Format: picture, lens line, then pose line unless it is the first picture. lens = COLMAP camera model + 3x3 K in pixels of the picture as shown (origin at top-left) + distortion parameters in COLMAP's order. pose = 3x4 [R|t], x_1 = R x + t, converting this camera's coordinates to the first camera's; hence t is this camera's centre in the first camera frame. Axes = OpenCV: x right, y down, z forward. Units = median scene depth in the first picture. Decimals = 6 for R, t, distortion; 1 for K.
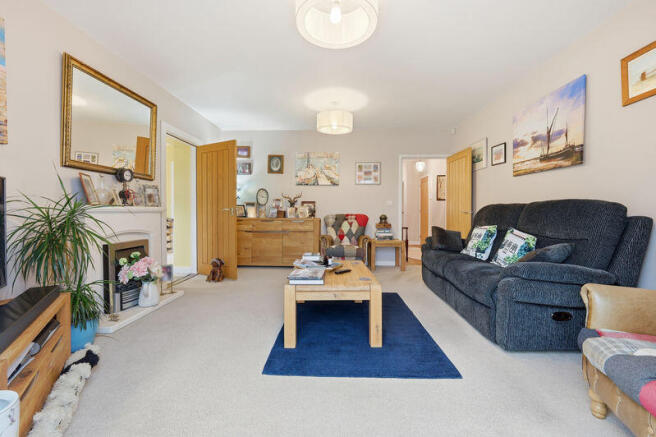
lens RADIAL K [[283.3, 0, 328.7], [0, 283.3, 214.4], [0, 0, 1]] dist [0.001030, 0.000122]
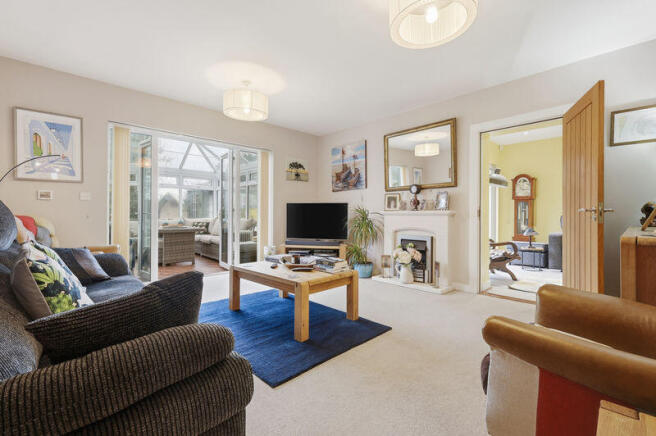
lens RADIAL K [[283.3, 0, 328.7], [0, 283.3, 213.9], [0, 0, 1]] dist [0.001030, 0.000122]
pose [[-0.697016, -0.006729, -0.717024, 0.614289], [-0.013427, 0.999903, 0.003668, -0.009920], [0.716930, 0.012184, -0.697039, 1.652723]]
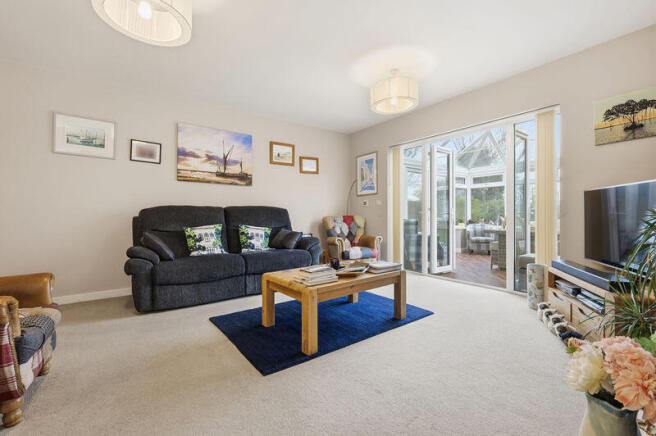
lens RADIAL K [[283.3, 0, 328.7], [0, 283.3, 213.9], [0, 0, 1]] dist [0.001030, 0.000122]
pose [[-0.623772, 0.001511, 0.781605, -0.660007], [0.010795, 0.999919, 0.006682, -0.009175], [-0.781532, 0.012605, -0.623738, 1.465755]]
